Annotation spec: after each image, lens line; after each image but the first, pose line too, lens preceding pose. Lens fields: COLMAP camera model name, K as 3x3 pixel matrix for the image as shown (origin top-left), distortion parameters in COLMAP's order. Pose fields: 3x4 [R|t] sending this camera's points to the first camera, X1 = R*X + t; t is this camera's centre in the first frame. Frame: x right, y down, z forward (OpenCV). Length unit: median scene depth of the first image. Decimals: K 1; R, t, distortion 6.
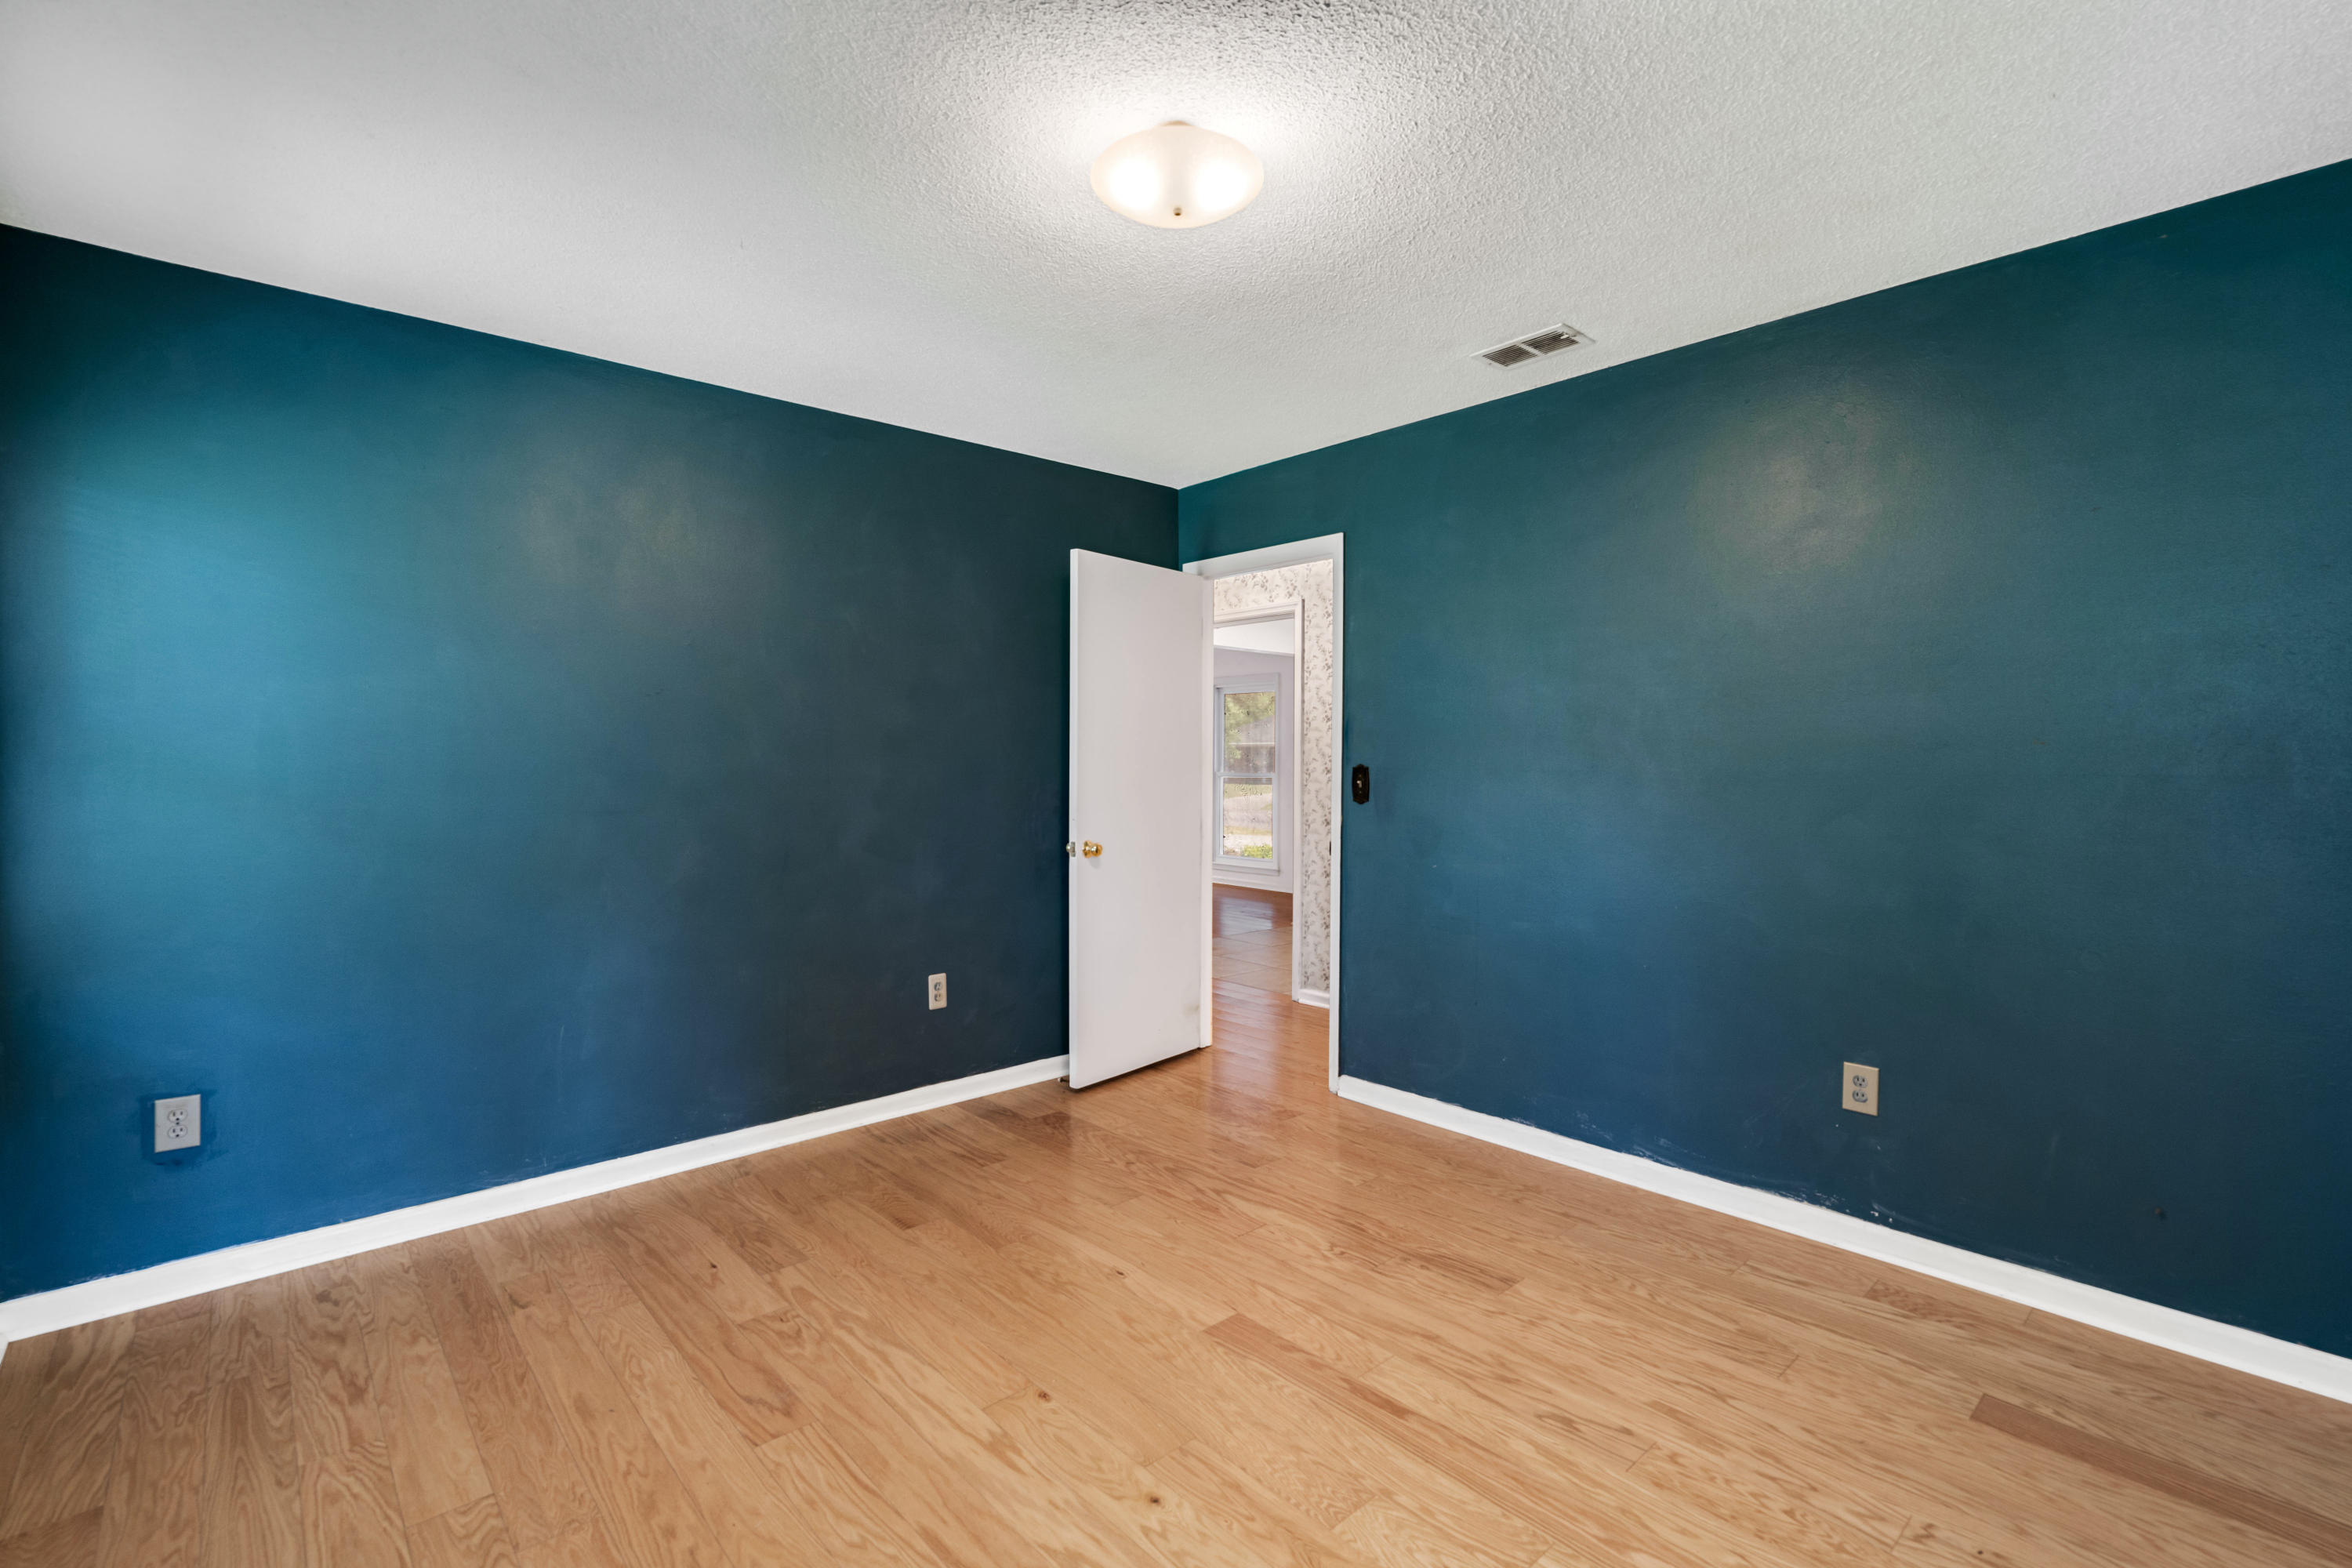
lens RADIAL K [[1068.7, 0, 1186.4], [0, 1068.7, 757.0], [0, 0, 1]] dist [-0.010192, 0.001884]
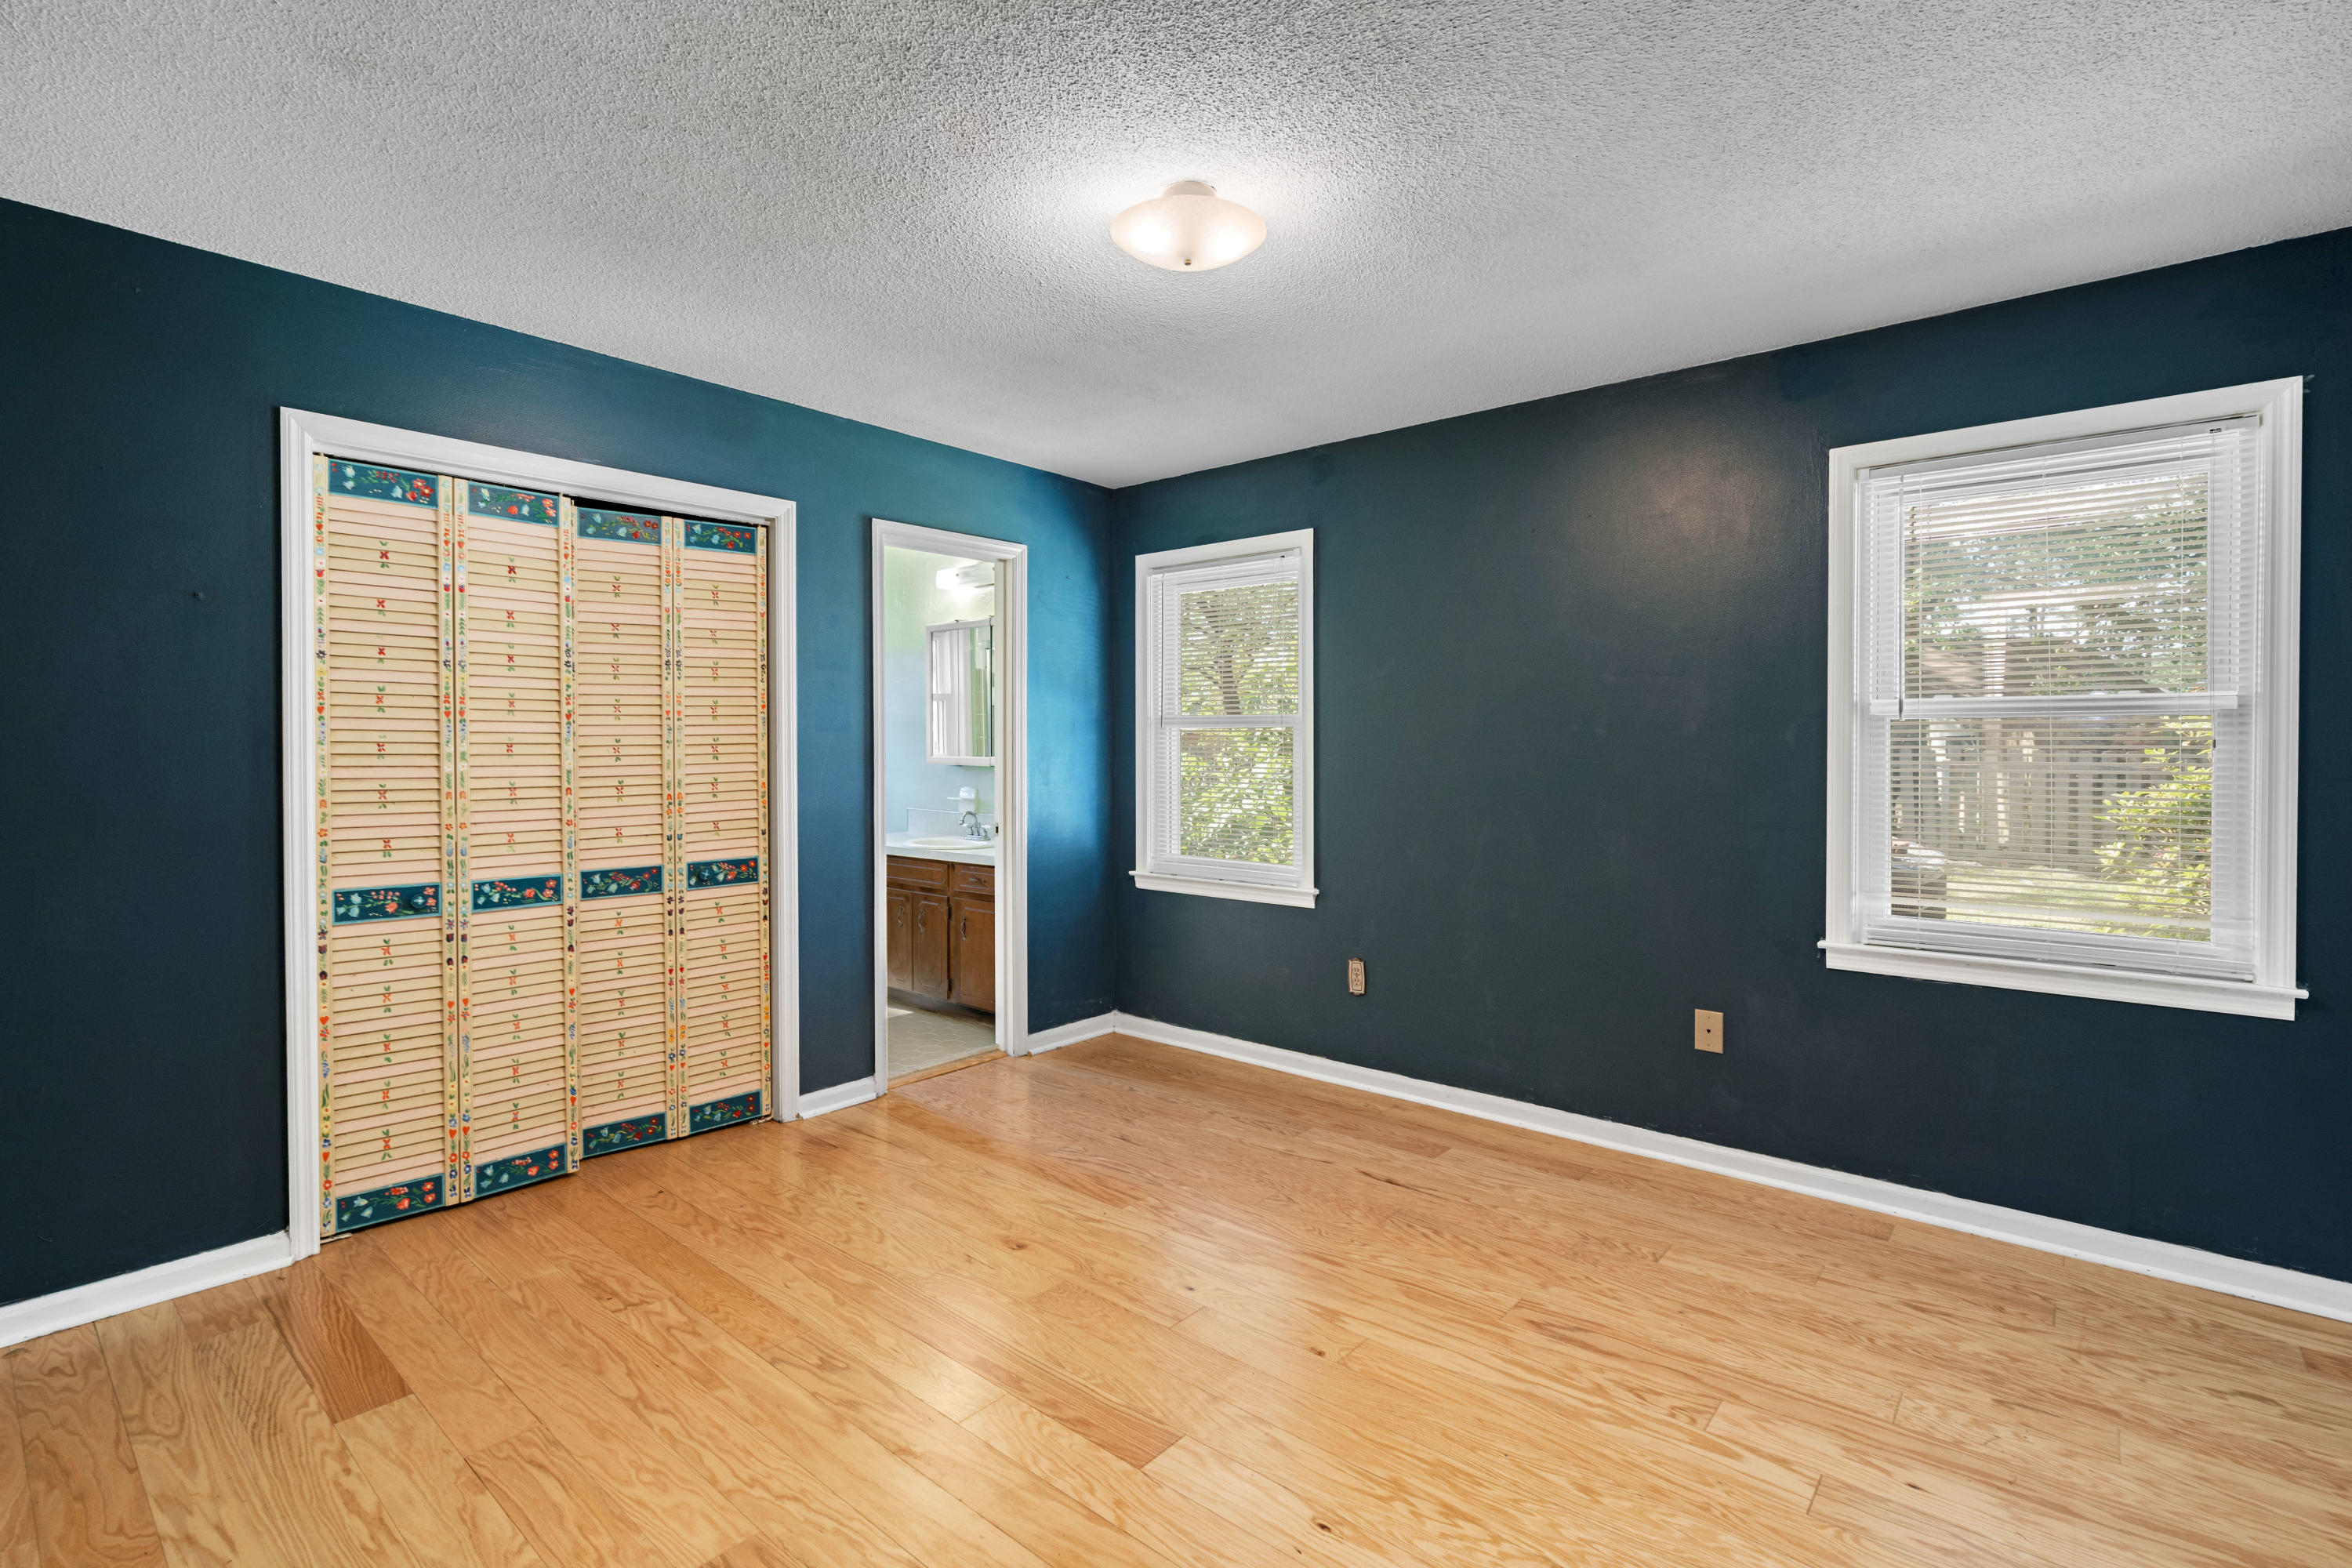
lens RADIAL K [[1068.7, 0, 1186.4], [0, 1068.7, 757.0], [0, 0, 1]] dist [-0.010192, 0.001884]
pose [[-0.990893, 0.002521, -0.134628, 0.132621], [0.000827, 0.999920, 0.012638, 0.004049], [0.134649, 0.012412, -0.990816, 1.977189]]
